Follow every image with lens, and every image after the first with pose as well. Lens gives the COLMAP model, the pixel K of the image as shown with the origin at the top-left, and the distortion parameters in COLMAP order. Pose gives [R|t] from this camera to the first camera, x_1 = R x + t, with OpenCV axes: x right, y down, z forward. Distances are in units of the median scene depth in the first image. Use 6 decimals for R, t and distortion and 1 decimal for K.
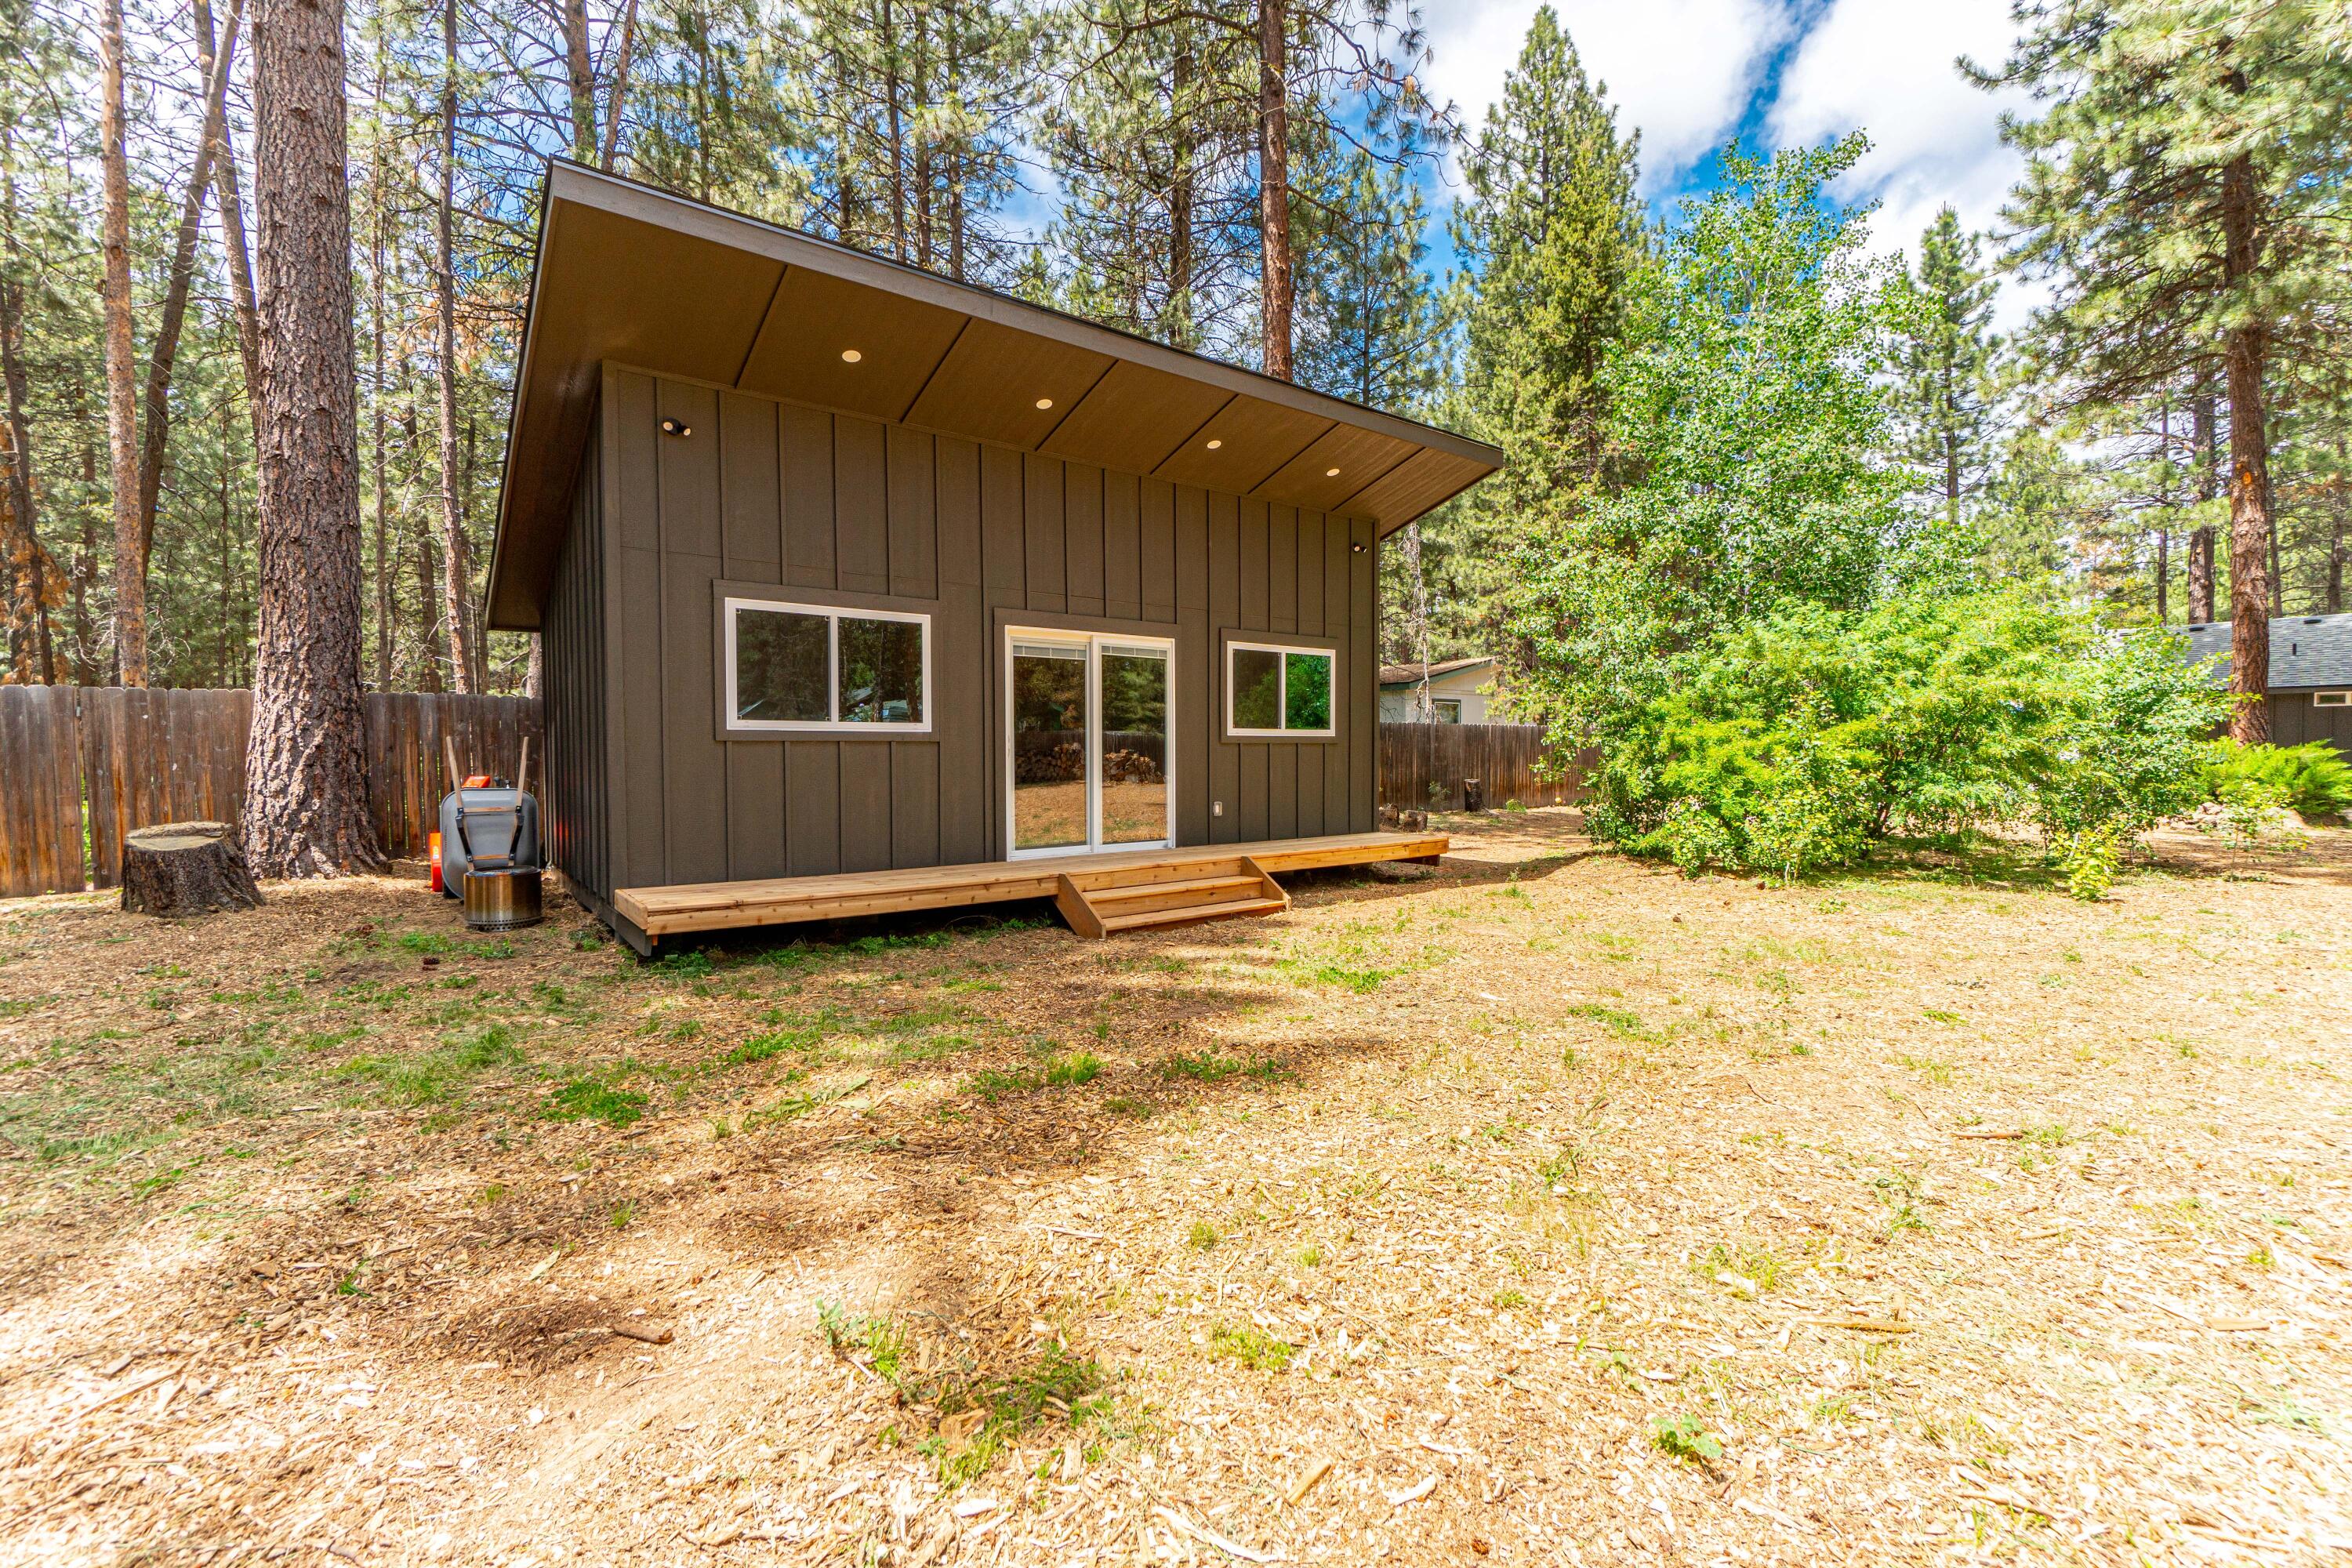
lens RADIAL K [[1001.4, 0, 1178.1], [0, 1001.4, 775.9], [0, 0, 1]] dist [-0.002807, -0.000554]
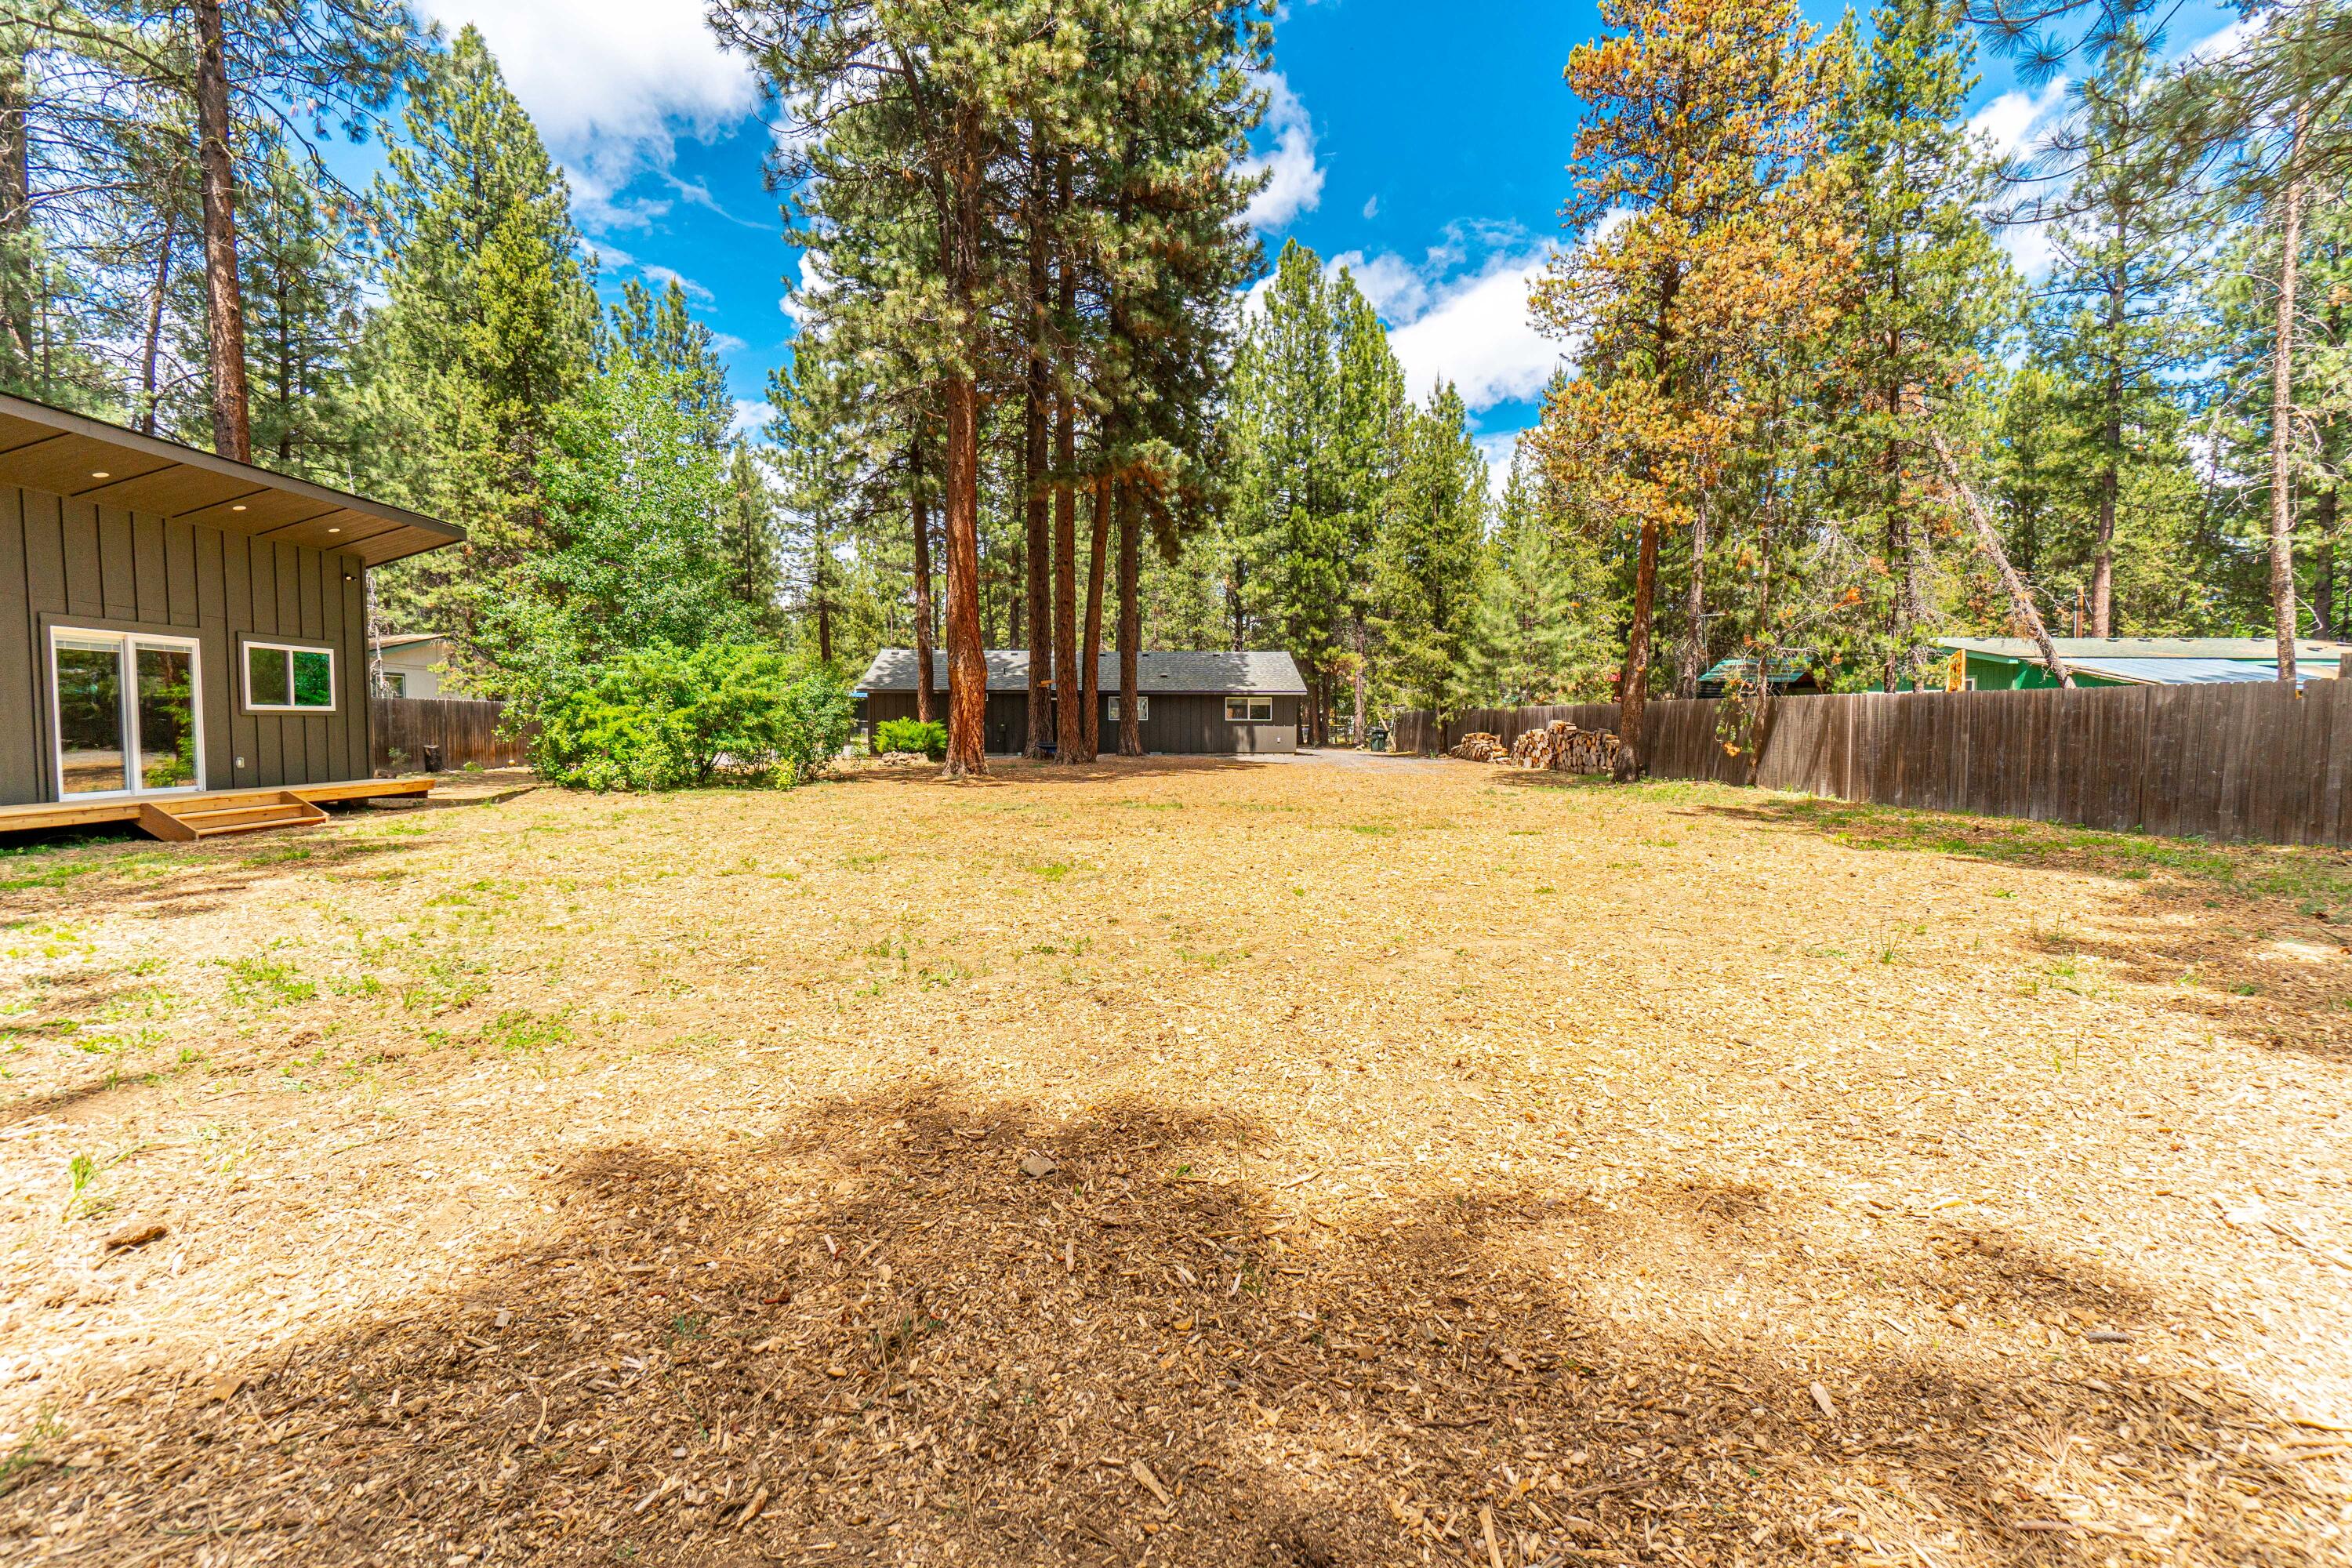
lens RADIAL K [[1001.4, 0, 1178.1], [0, 1001.4, 775.9], [0, 0, 1]] dist [-0.002807, -0.000554]
pose [[0.577876, -0.035512, 0.815351, -0.334567], [0.013188, 0.999329, 0.034179, 0.020868], [-0.816018, -0.008999, 0.577957, -0.848263]]
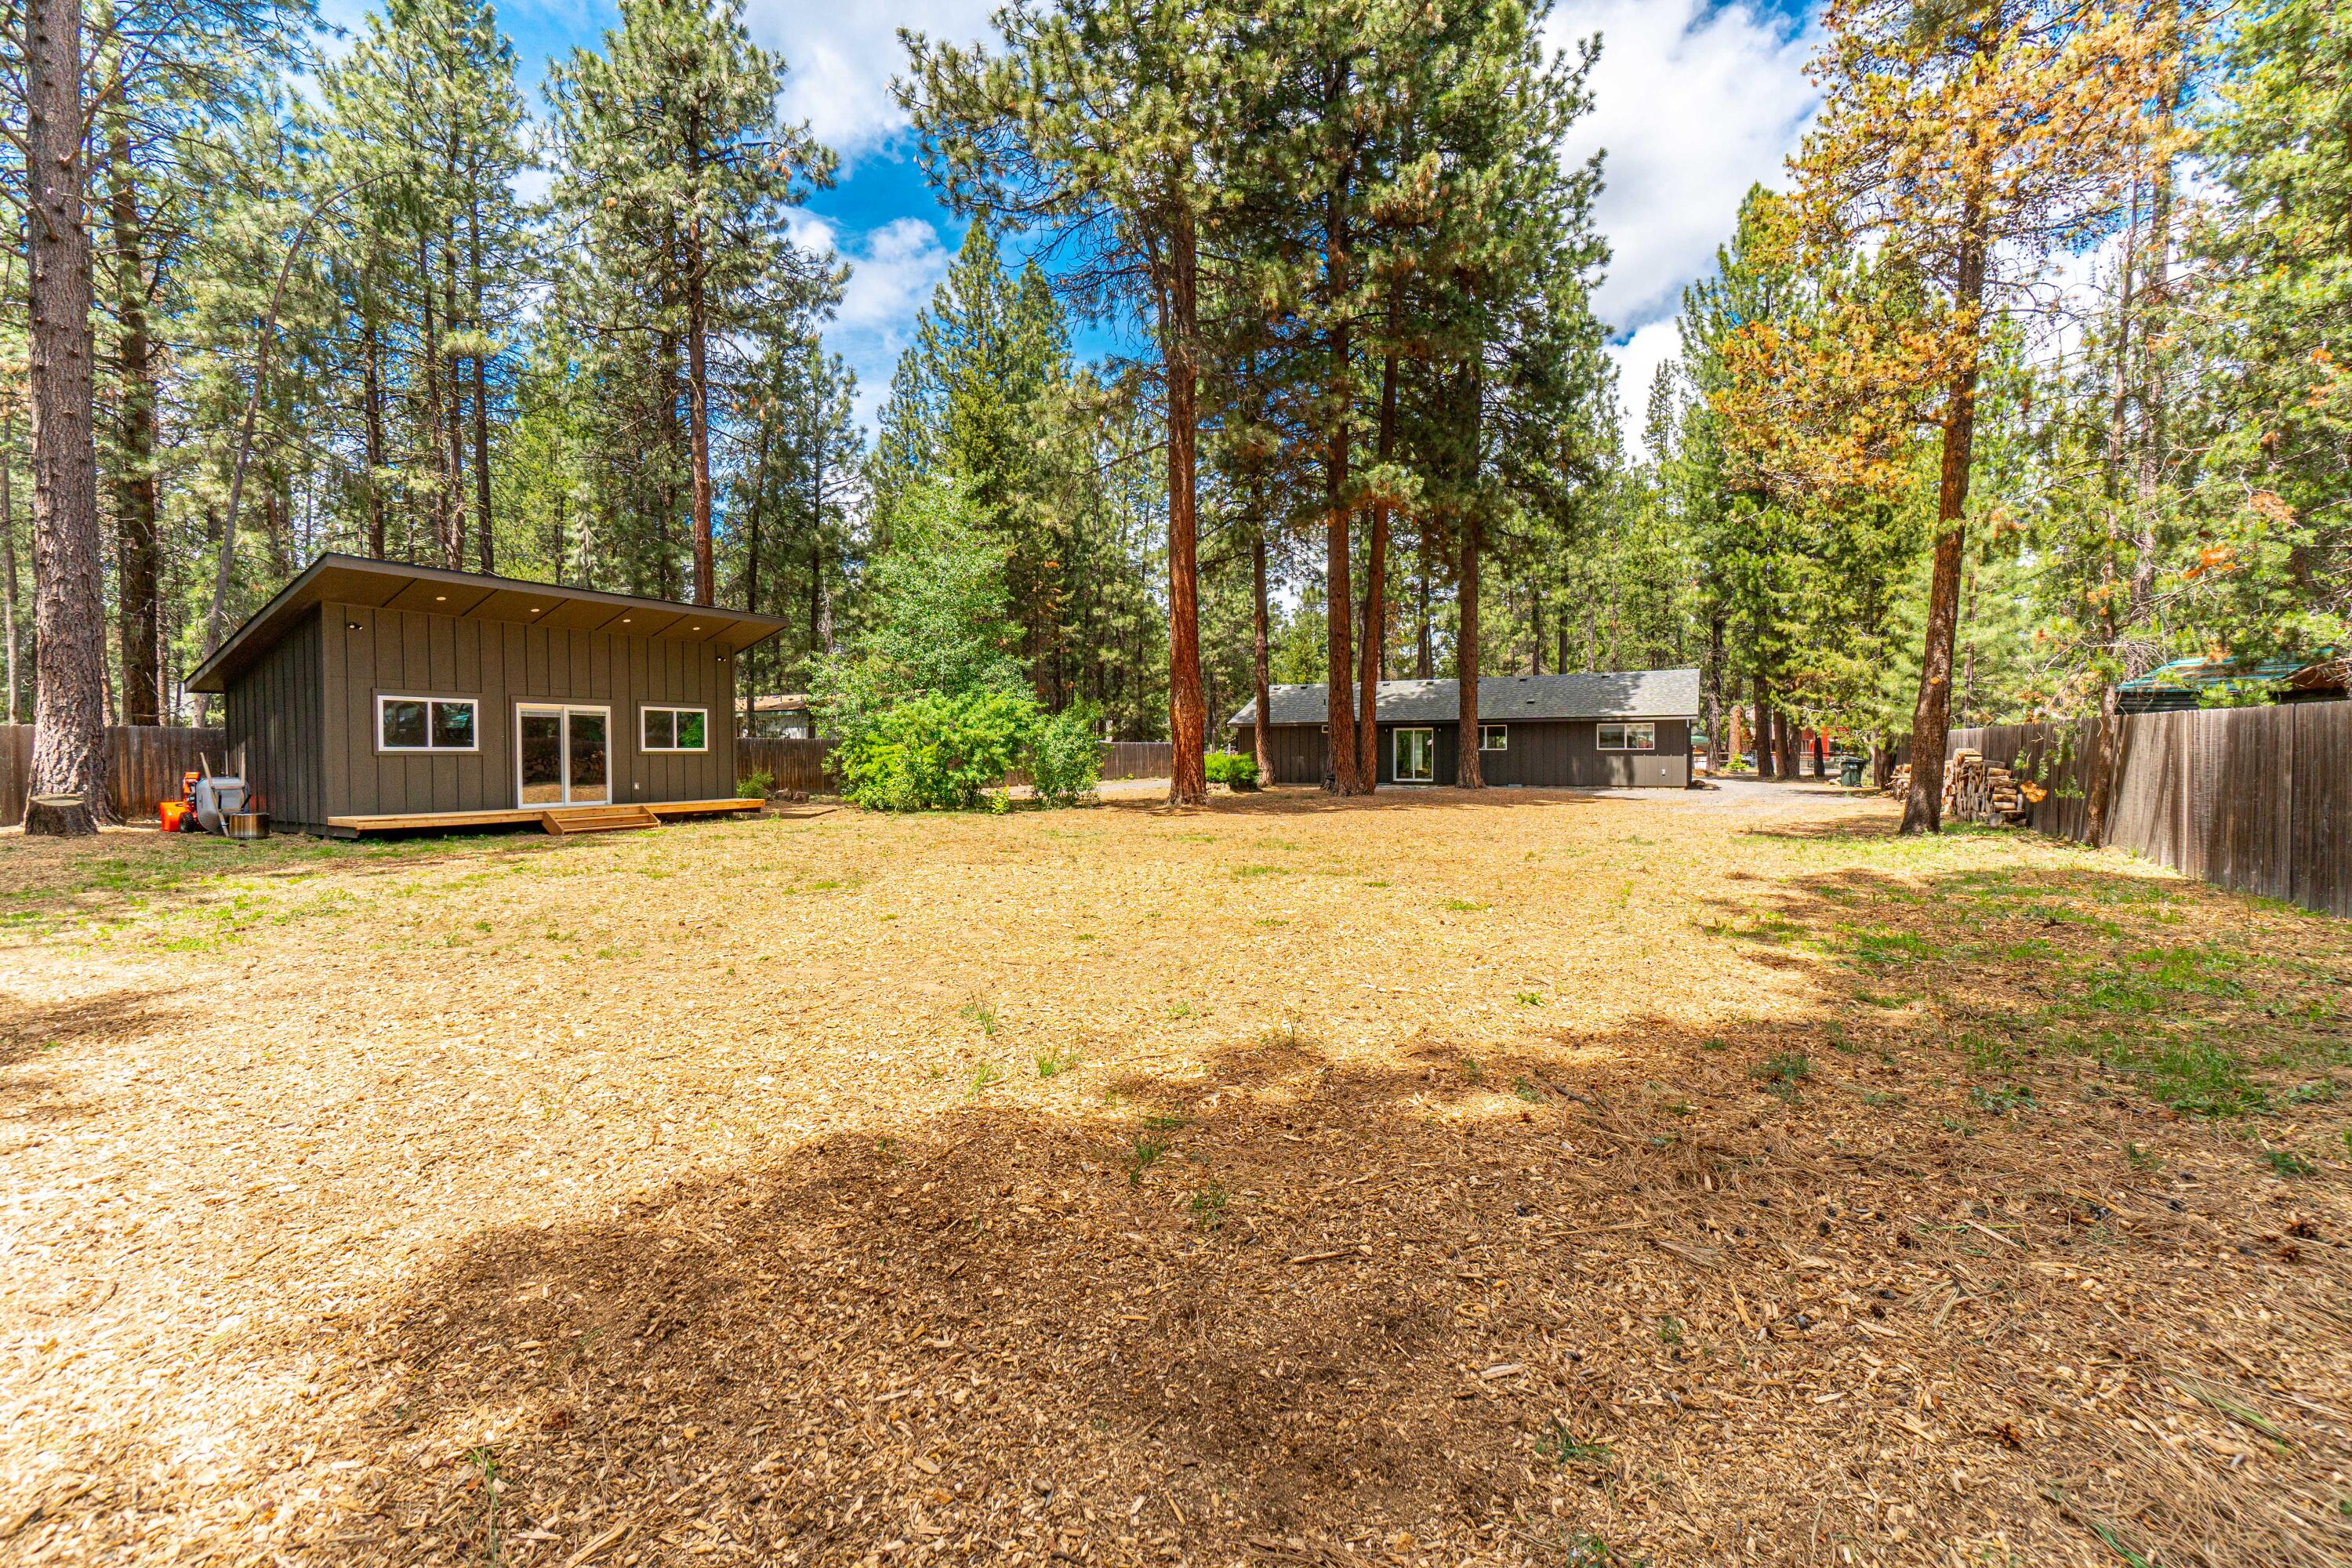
lens RADIAL K [[1001.4, 0, 1178.1], [0, 1001.4, 775.9], [0, 0, 1]] dist [-0.002807, -0.000554]
pose [[0.918674, -0.006868, 0.394957, 0.253645], [0.007104, 0.999974, 0.000866, 0.017526], [-0.394953, 0.002010, 0.918699, -1.374840]]
